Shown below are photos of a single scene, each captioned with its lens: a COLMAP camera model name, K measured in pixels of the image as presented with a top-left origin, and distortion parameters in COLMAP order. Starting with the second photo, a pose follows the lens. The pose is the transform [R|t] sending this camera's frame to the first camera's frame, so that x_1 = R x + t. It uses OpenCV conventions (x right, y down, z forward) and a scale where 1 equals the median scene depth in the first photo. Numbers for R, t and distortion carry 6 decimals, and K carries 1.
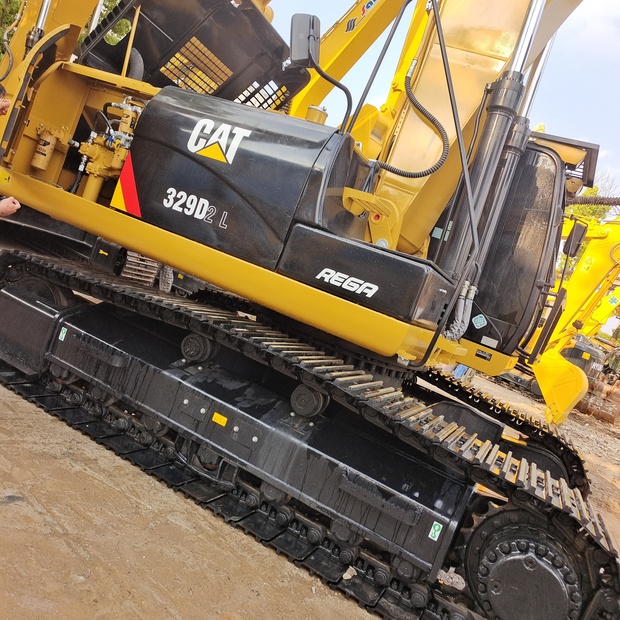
lens RADIAL K [[552.3, 0, 310.0], [0, 552.3, 310.0], [0, 0, 1]] dist [0.020100, -0.014007]
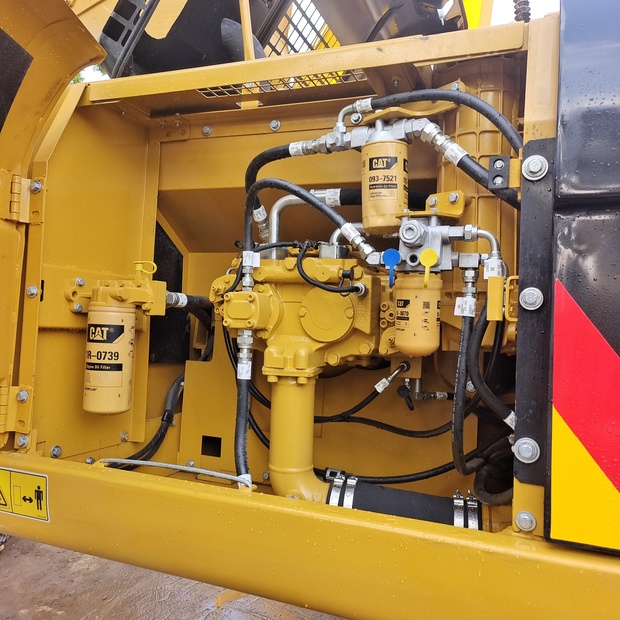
lens RADIAL K [[552.3, 0, 310.0], [0, 552.3, 310.0], [0, 0, 1]] dist [0.020100, -0.014007]
pose [[0.951428, -0.301683, 0.061417, -0.421214], [0.306464, 0.947093, -0.095369, -0.270805], [-0.029397, 0.109559, 0.993545, 0.751320]]
